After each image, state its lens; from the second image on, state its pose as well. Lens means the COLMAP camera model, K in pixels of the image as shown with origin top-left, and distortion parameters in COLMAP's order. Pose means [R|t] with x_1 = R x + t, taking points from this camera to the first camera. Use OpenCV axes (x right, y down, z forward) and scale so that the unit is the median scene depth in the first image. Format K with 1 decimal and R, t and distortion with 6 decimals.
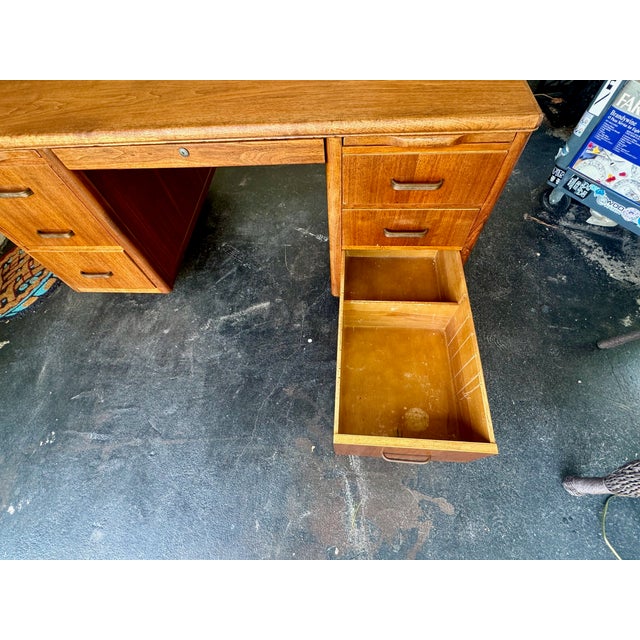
lens RADIAL K [[322.1, 0, 319.7], [0, 322.1, 318.5], [0, 0, 1]] dist [-0.005024, 0.000124]
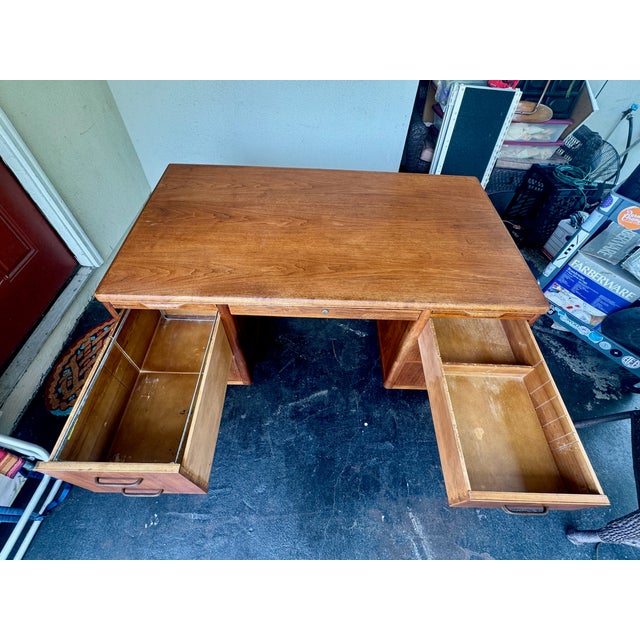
lens RADIAL K [[322.1, 0, 318.9], [0, 322.1, 318.7], [0, 0, 1]] dist [-0.005024, 0.000124]
pose [[0.991645, 0.022485, 0.127024, -0.398490], [-0.005414, 0.991078, -0.133170, -0.178609], [-0.128885, 0.131370, 0.982919, -0.275956]]
